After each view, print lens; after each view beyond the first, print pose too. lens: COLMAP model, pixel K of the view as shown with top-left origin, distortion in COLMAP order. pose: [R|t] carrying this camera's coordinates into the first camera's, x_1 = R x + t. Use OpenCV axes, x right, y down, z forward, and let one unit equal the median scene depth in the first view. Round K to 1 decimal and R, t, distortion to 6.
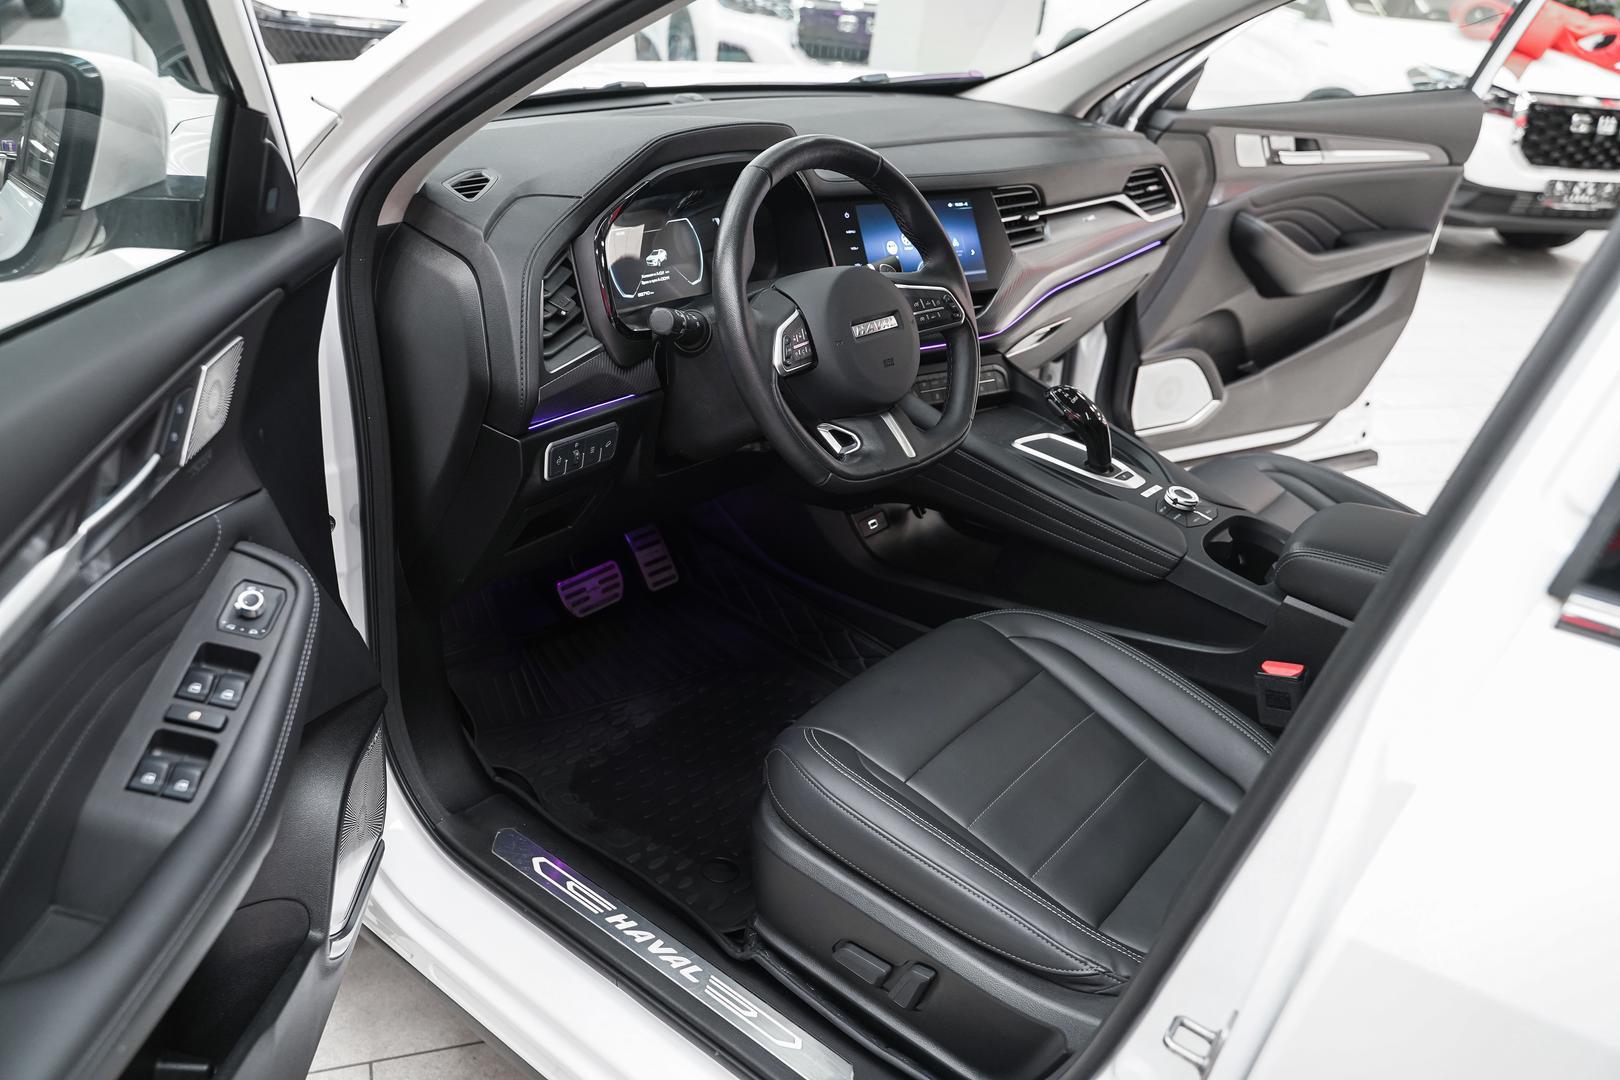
lens RADIAL K [[1289.0, 0, 803.3], [0, 1289.0, 531.0], [0, 0, 1]] dist [-0.006452, 0.011782]
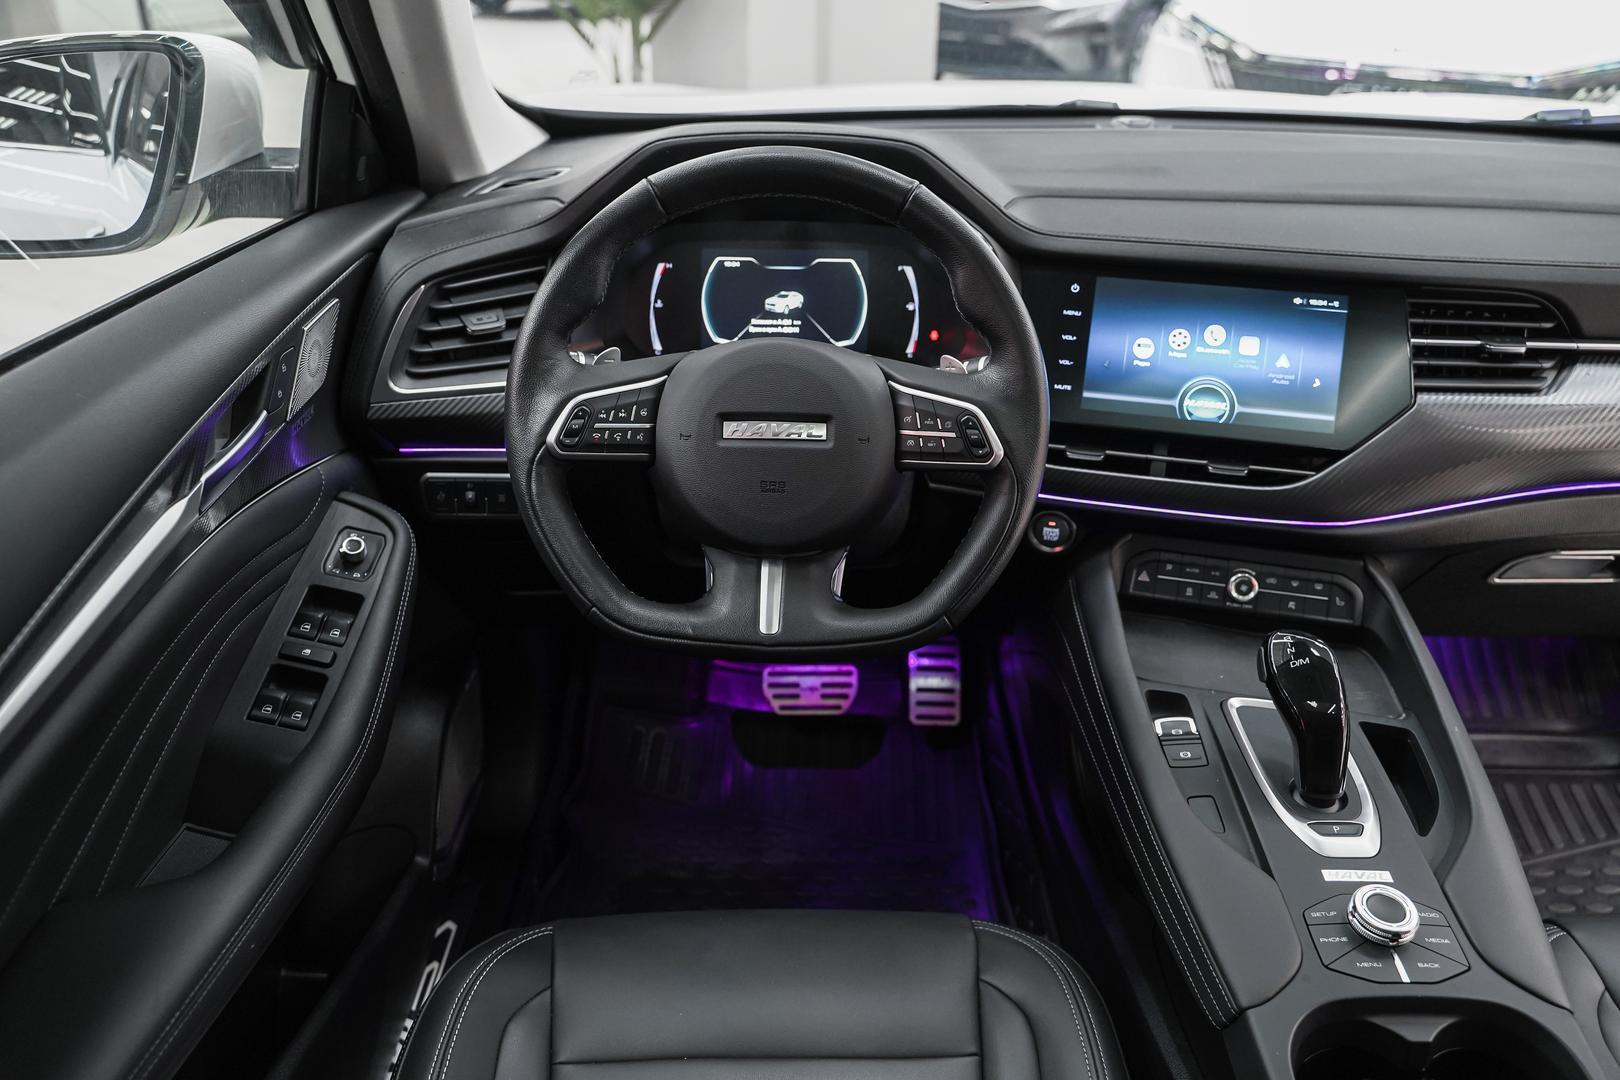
lens RADIAL K [[1289.0, 0, 808.8], [0, 1289.0, 538.5], [0, 0, 1]] dist [-0.006452, 0.011782]
pose [[0.633817, 0.270248, -0.724736, 0.425725], [-0.296797, 0.950227, 0.094769, -0.129655], [0.714274, 0.155033, 0.682479, 0.417306]]
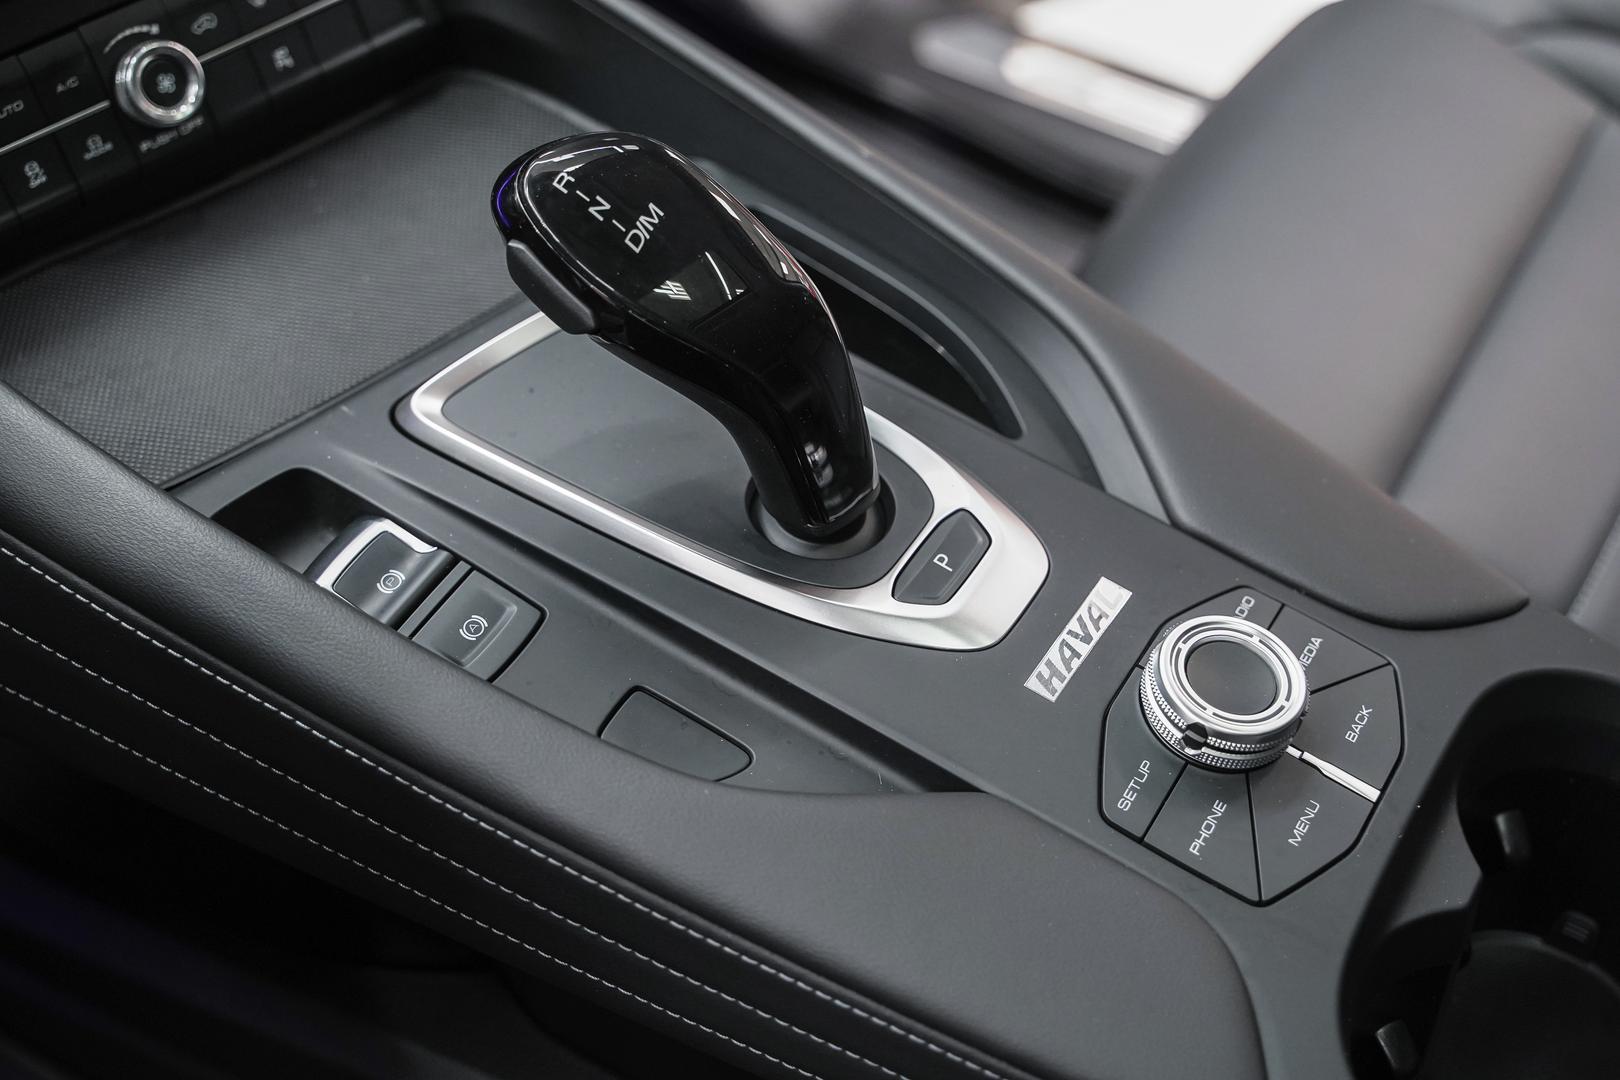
lens RADIAL K [[2324.6, 0, 804.7], [0, 2324.6, 542.2], [0, 0, 1]] dist [-0.016170, 0.000000]
pose [[0.985961, -0.152855, 0.067208, 0.185596], [0.120123, 0.928879, 0.350363, -0.159487], [-0.115983, -0.337371, 0.934199, 0.605123]]
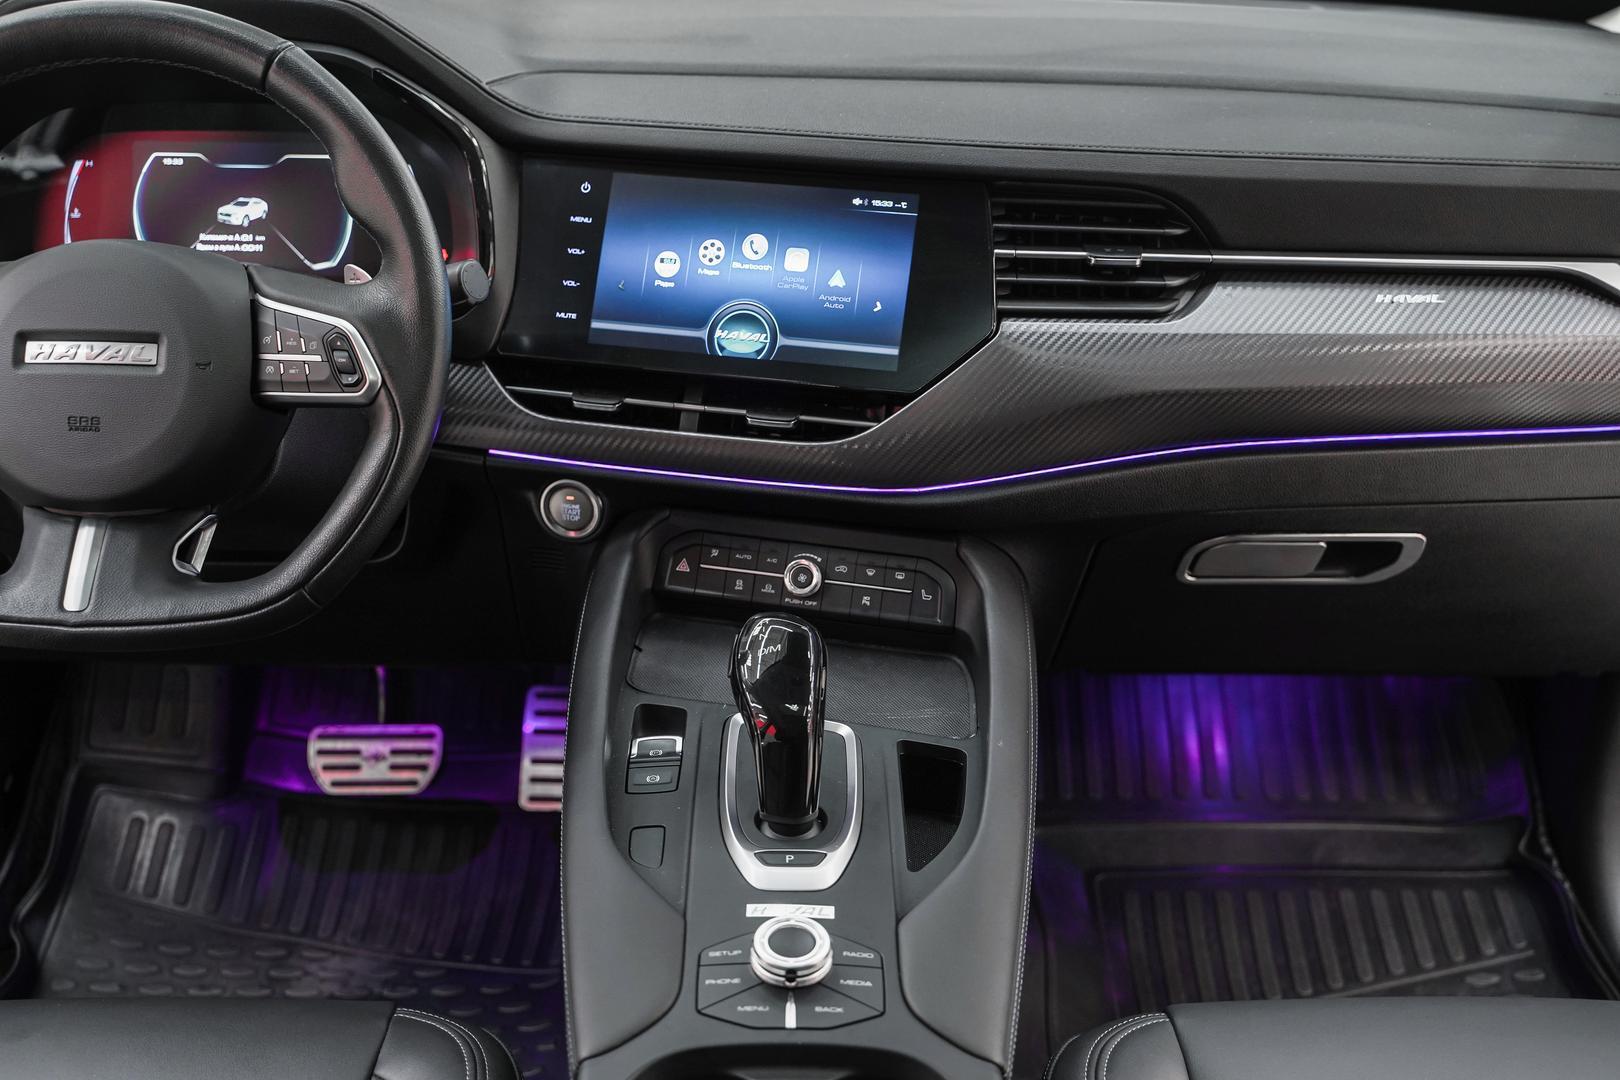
lens RADIAL K [[2006.8, 0, 805.8], [0, 2006.8, 526.2], [0, 0, 1]] dist [0.007299, 0.000000]
pose [[0.634717, 0.223815, -0.739622, 0.648275], [-0.296211, 0.954494, 0.034640, -0.153660], [0.713718, 0.197098, 0.672130, 0.497523]]
